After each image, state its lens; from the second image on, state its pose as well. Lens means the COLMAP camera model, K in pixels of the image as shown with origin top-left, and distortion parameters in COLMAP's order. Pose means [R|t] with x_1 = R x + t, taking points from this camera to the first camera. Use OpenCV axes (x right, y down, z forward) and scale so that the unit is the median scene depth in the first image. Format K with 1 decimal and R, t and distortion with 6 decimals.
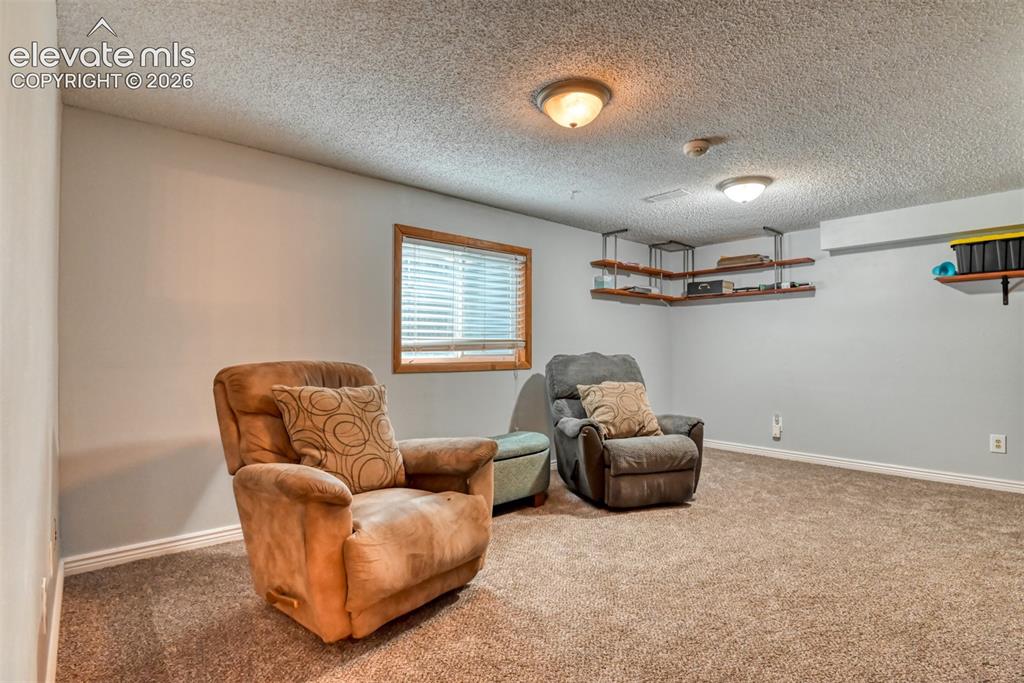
lens RADIAL K [[504.2, 0, 515.4], [0, 504.2, 346.8], [0, 0, 1]] dist [0.000320, -0.018075]
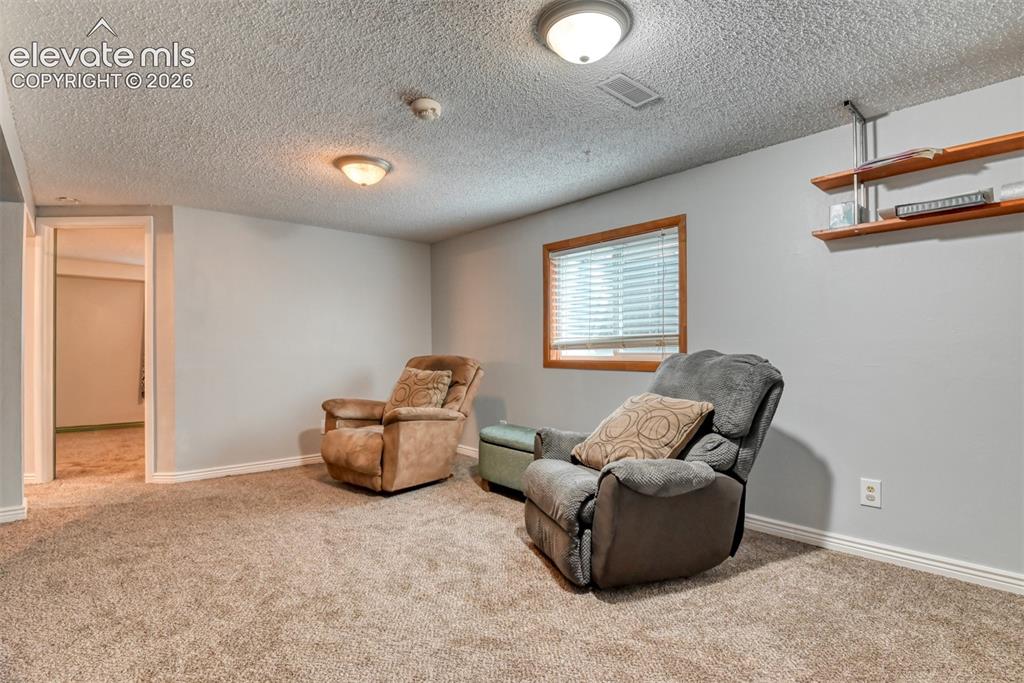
lens RADIAL K [[504.2, 0, 515.4], [0, 504.2, 346.8], [0, 0, 1]] dist [0.000320, -0.018075]
pose [[-0.008864, -0.012285, -0.999885, 0.876325], [0.002195, 0.999922, -0.012305, 0.015706], [0.999958, -0.002304, -0.008837, 0.841452]]
